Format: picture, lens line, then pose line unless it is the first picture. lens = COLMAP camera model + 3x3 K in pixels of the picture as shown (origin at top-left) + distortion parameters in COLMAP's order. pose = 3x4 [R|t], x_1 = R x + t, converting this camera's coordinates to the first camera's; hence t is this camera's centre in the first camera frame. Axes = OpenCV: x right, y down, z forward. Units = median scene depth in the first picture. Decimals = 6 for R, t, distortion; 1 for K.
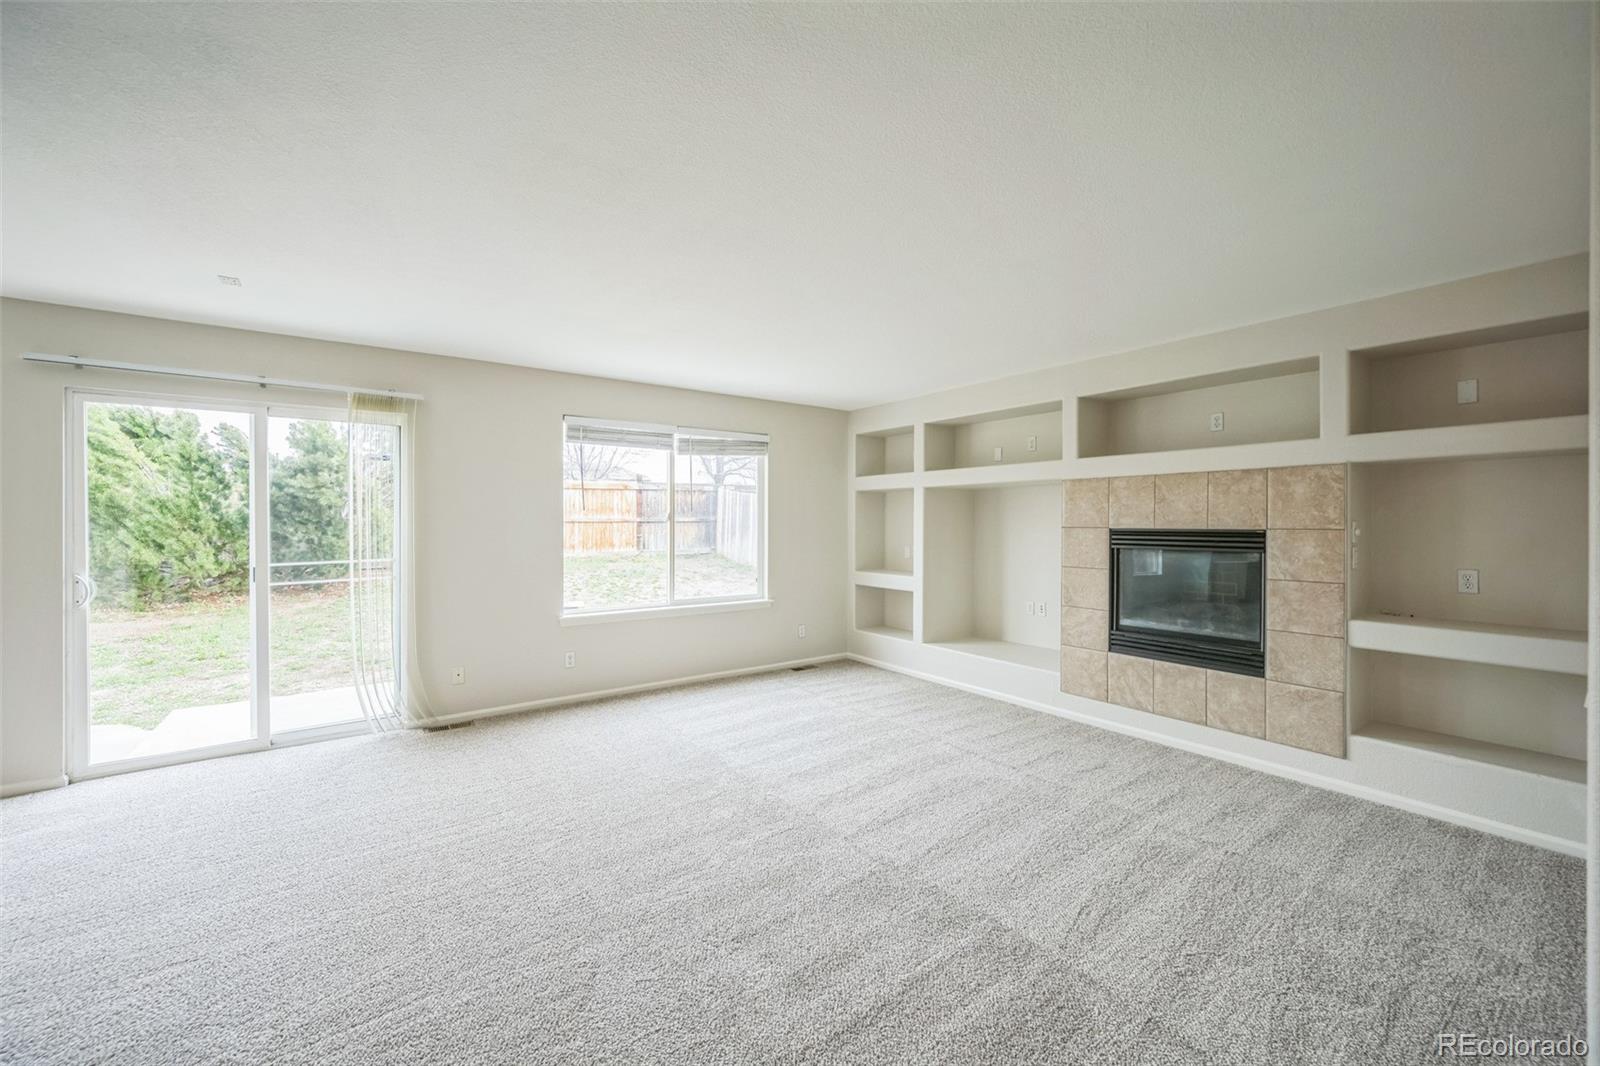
lens RADIAL K [[628.4, 0, 793.2], [0, 628.4, 525.0], [0, 0, 1]] dist [0.000766, -0.000119]
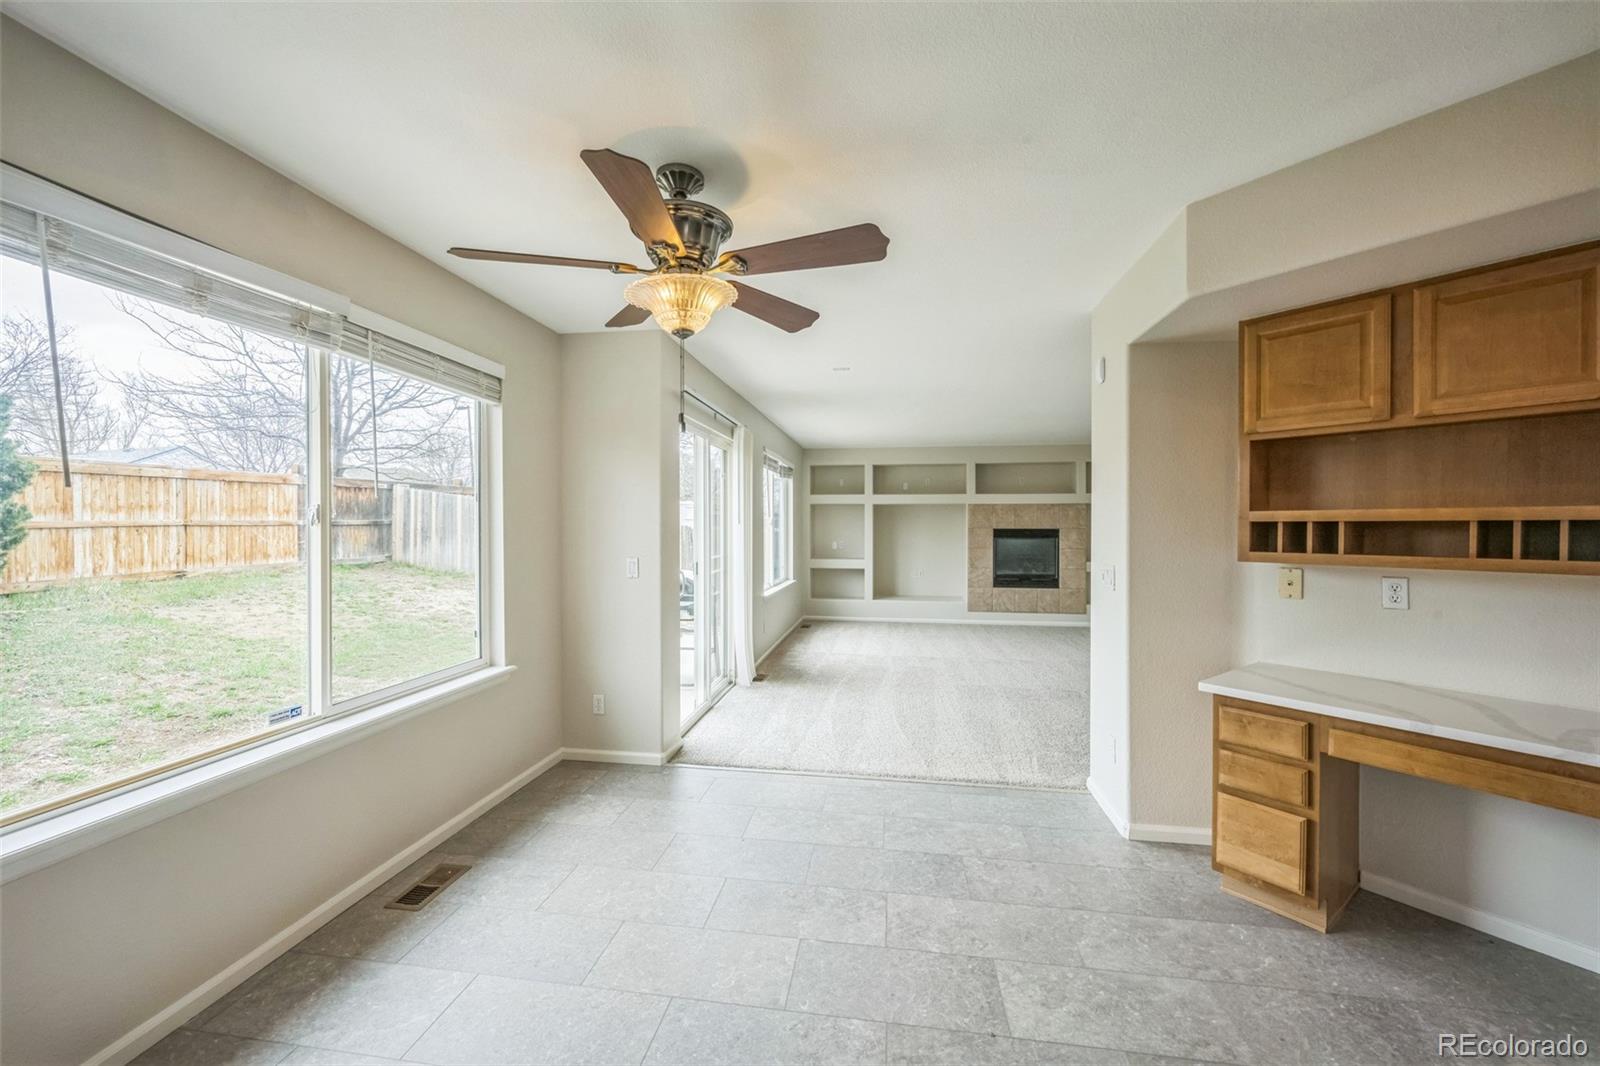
lens RADIAL K [[628.4, 0, 793.2], [0, 628.4, 525.0], [0, 0, 1]] dist [0.000766, -0.000119]
pose [[0.691348, -0.000484, 0.722521, -1.159421], [0.003101, 0.999993, -0.002297, -0.003216], [-0.722515, 0.003828, 0.691345, 0.025571]]
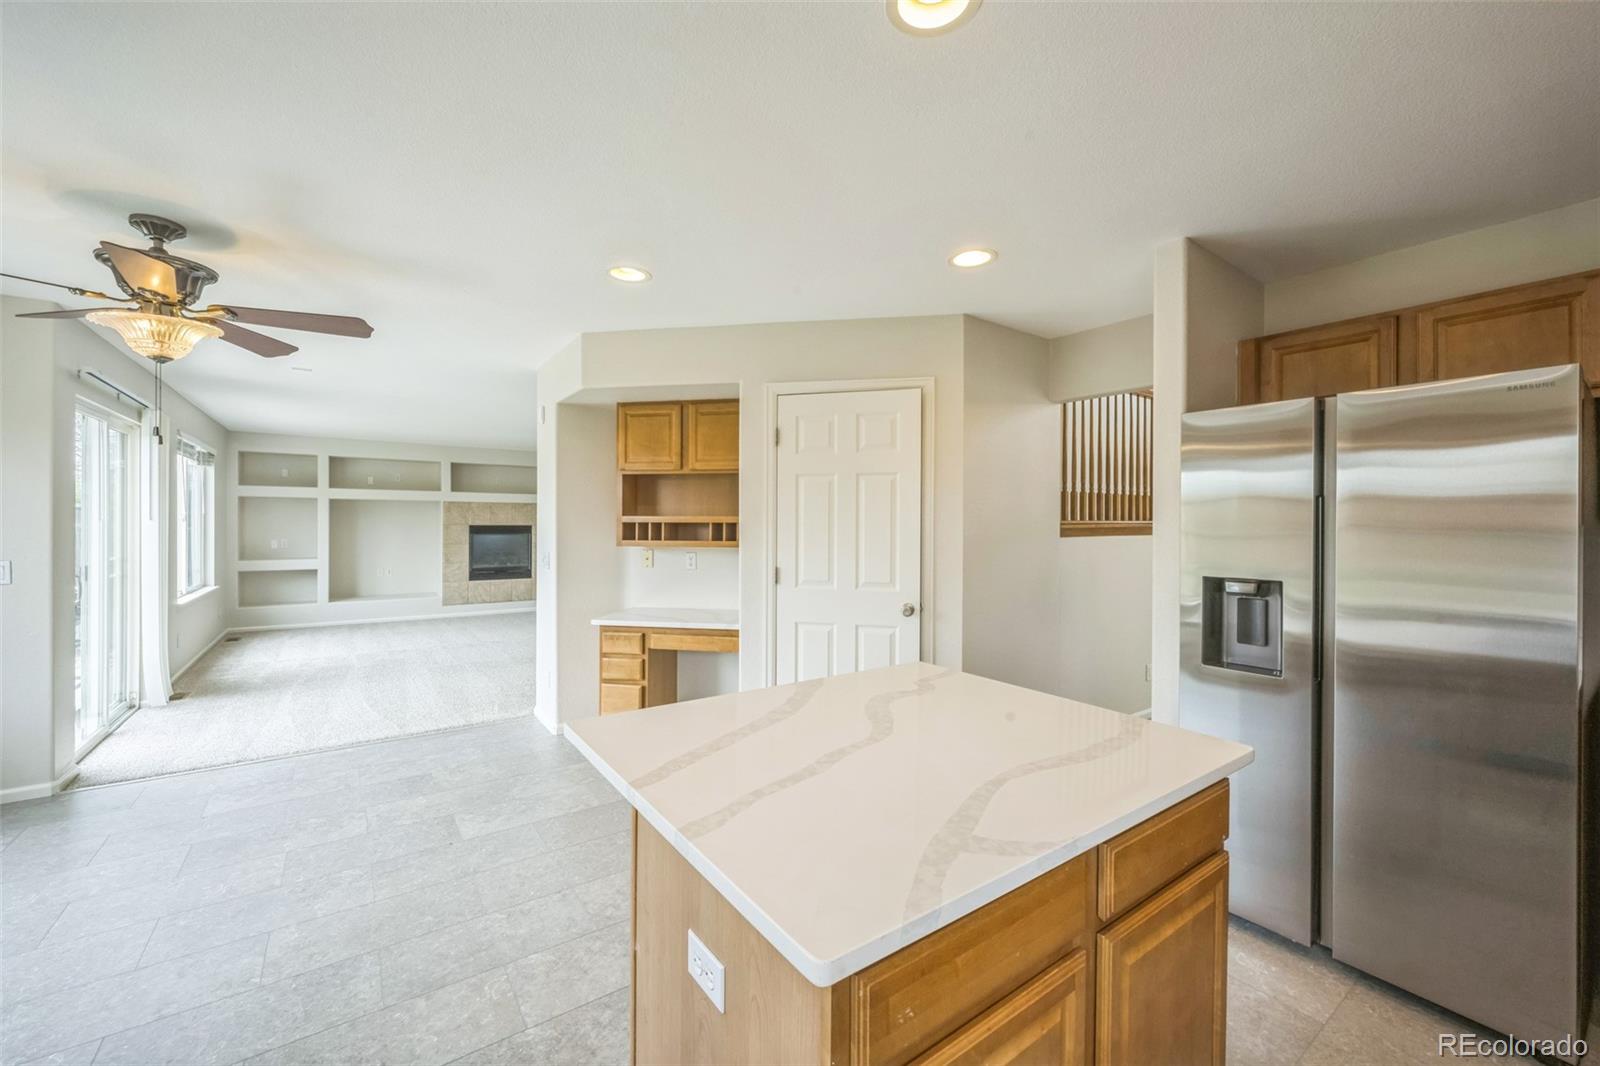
lens RADIAL K [[628.4, 0, 793.2], [0, 628.4, 525.0], [0, 0, 1]] dist [0.000766, -0.000119]
pose [[-0.012577, -0.005533, 0.999906, -1.360920], [-0.001037, 0.999984, 0.005521, -0.006740], [-0.999920, -0.000967, -0.012582, -0.091511]]
